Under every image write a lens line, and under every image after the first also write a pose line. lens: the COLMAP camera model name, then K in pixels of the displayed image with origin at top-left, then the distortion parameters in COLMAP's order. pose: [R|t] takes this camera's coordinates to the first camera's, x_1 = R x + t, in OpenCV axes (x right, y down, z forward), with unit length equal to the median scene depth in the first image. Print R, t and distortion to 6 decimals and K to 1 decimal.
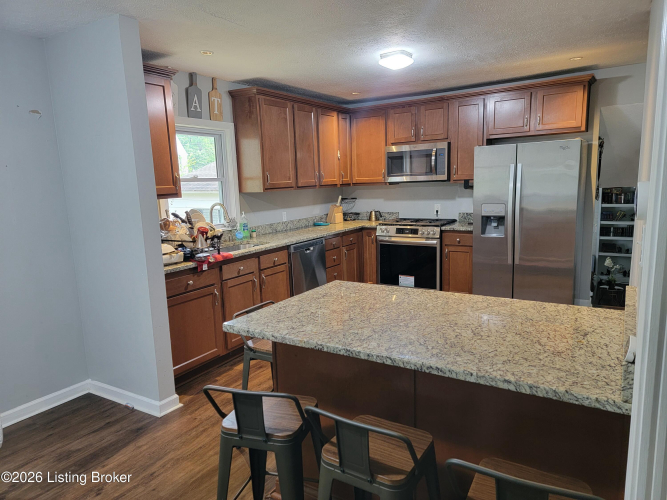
lens RADIAL K [[463.6, 0, 330.3], [0, 463.6, 254.9], [0, 0, 1]] dist [0.053834, -0.004344]
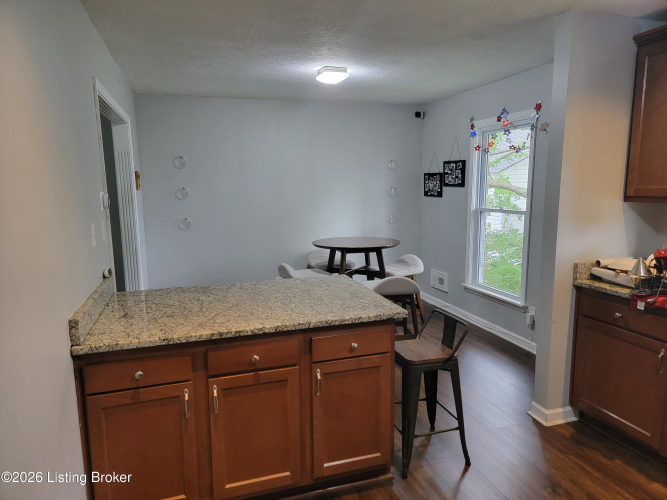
lens RADIAL K [[463.6, 0, 332.3], [0, 463.6, 252.4], [0, 0, 1]] dist [0.053834, -0.004344]
pose [[-0.650190, 0.150048, -0.744808, 0.933942], [-0.090599, 0.957998, 0.272086, -0.343222], [0.754351, 0.244387, -0.609287, 1.836727]]
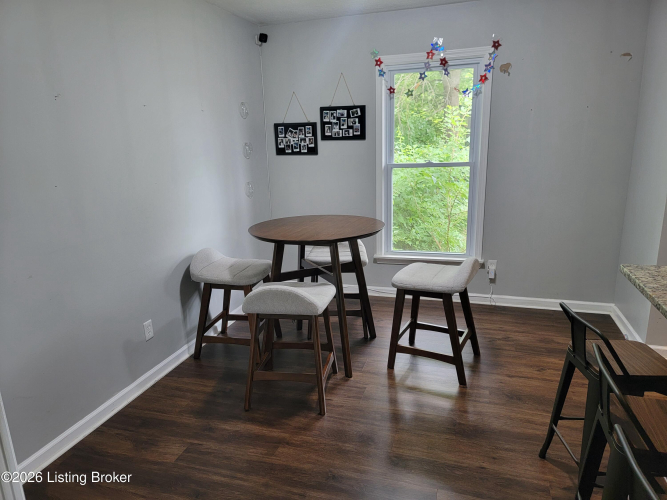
lens RADIAL K [[463.6, 0, 329.7], [0, 463.6, 249.2], [0, 0, 1]] dist [0.053834, -0.004344]
pose [[0.244936, 0.246606, -0.937652, 0.546459], [-0.128888, 0.966810, 0.220606, -0.027937], [0.960934, 0.066818, 0.268591, 0.099854]]
